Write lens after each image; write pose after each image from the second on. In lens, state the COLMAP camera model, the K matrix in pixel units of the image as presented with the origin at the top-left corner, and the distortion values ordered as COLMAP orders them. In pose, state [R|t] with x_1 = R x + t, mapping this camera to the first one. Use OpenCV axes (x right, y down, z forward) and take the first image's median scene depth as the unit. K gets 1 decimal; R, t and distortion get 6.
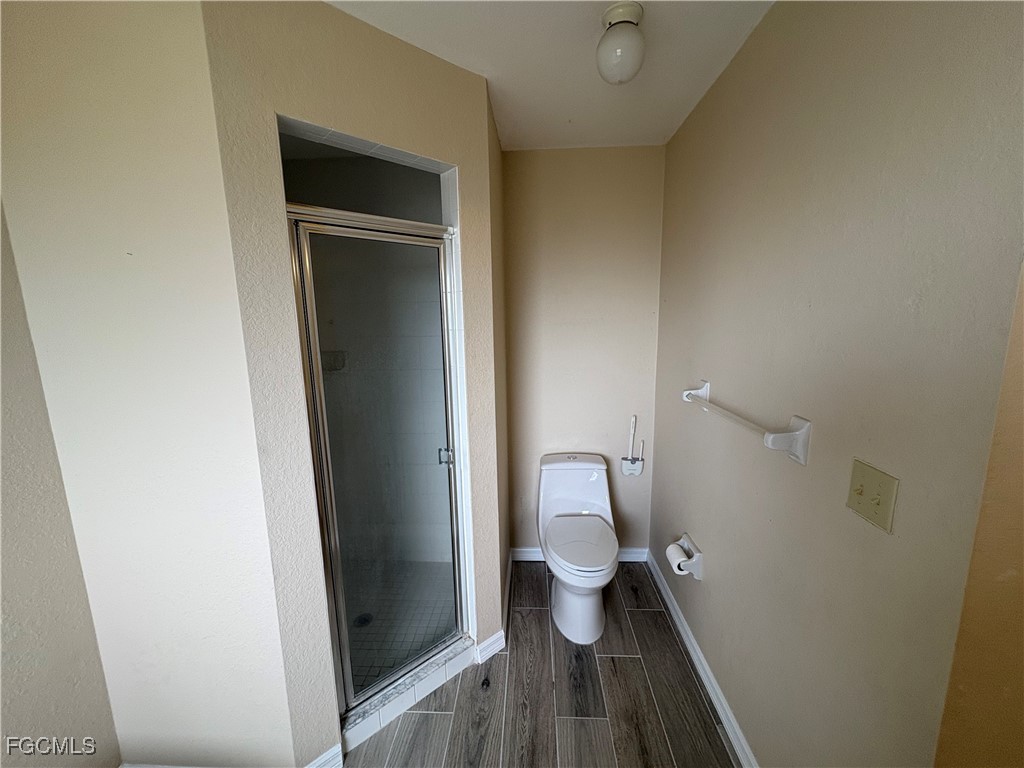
lens RADIAL K [[407.2, 0, 512.6], [0, 407.2, 385.0], [0, 0, 1]] dist [0.002280, 0.000114]
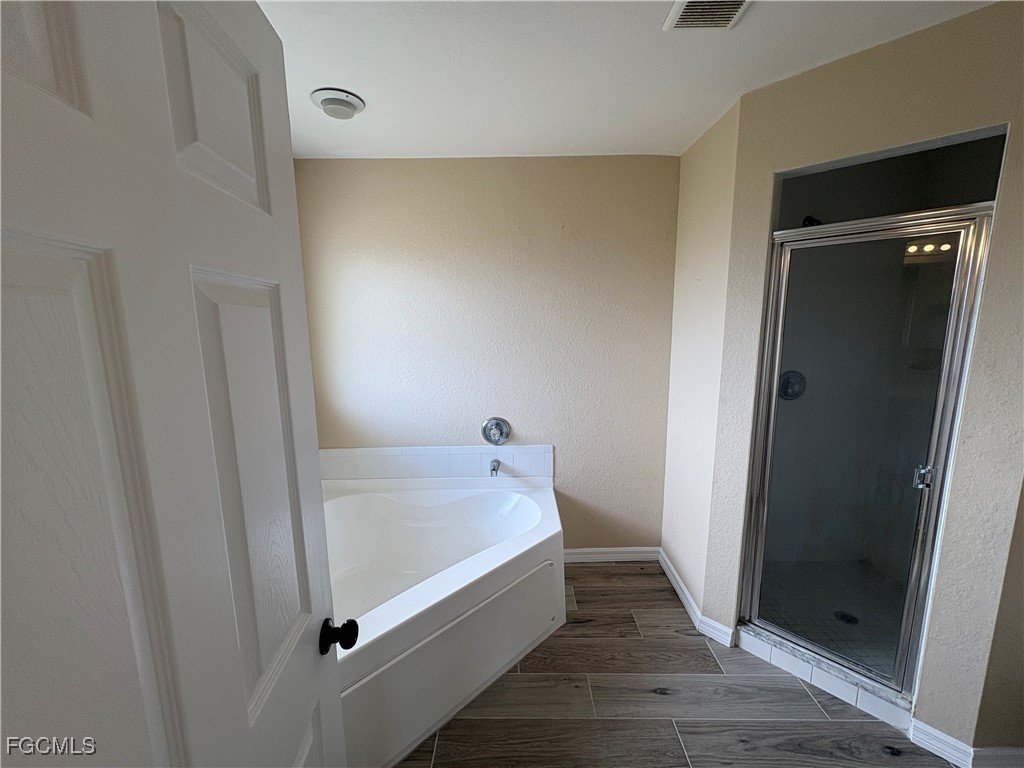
lens RADIAL K [[407.2, 0, 513.3], [0, 407.2, 382.1], [0, 0, 1]] dist [0.002280, 0.000114]
pose [[0.045874, 0.175308, -0.983444, 0.675372], [-0.152865, 0.974118, 0.166515, -0.031365], [0.987182, 0.142695, 0.071485, 0.069065]]
